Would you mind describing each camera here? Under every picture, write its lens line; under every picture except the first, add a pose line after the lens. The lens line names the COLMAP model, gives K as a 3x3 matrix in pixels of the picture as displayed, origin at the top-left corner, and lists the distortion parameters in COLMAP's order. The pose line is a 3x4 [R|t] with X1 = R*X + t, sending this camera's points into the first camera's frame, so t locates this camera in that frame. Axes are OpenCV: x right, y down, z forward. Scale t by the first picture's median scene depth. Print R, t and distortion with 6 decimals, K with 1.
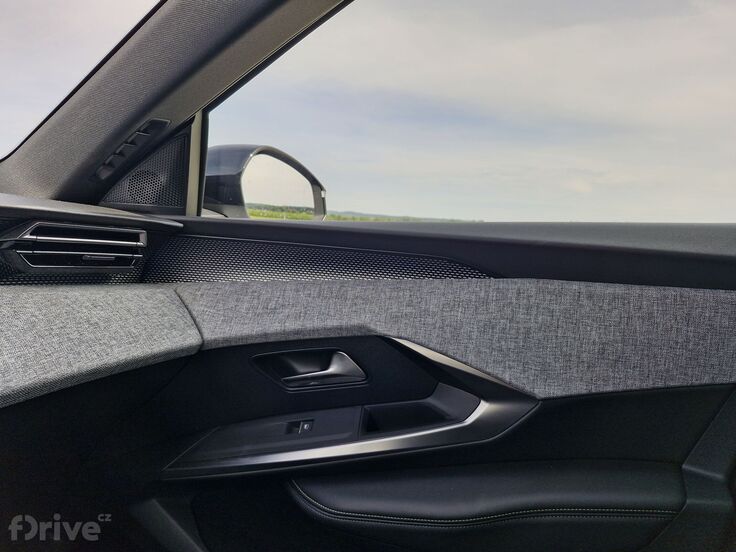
lens RADIAL K [[534.1, 0, 368.0], [0, 534.1, 276.0], [0, 0, 1]] dist [0.034929, -0.003705]
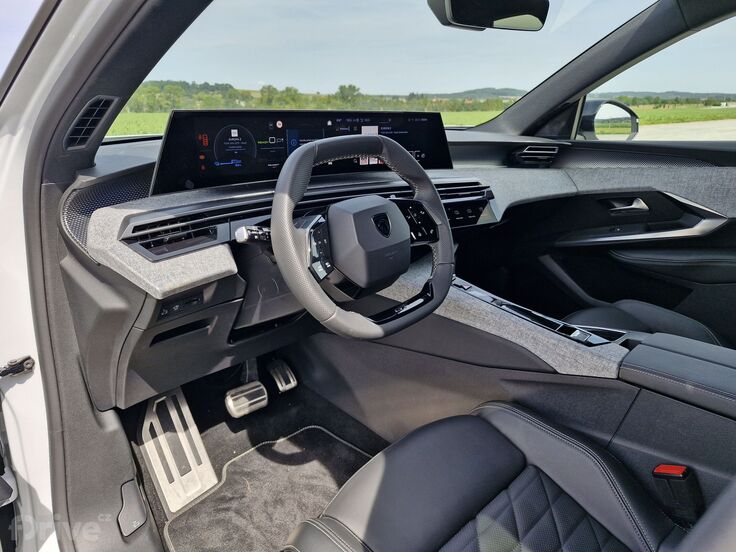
lens RADIAL K [[534.1, 0, 368.0], [0, 534.1, 276.0], [0, 0, 1]] dist [0.034929, -0.003705]
pose [[0.864939, 0.109996, -0.489675, 0.123803], [-0.011623, 0.979815, 0.199566, 0.016527], [0.501742, -0.166921, 0.848759, -1.715818]]
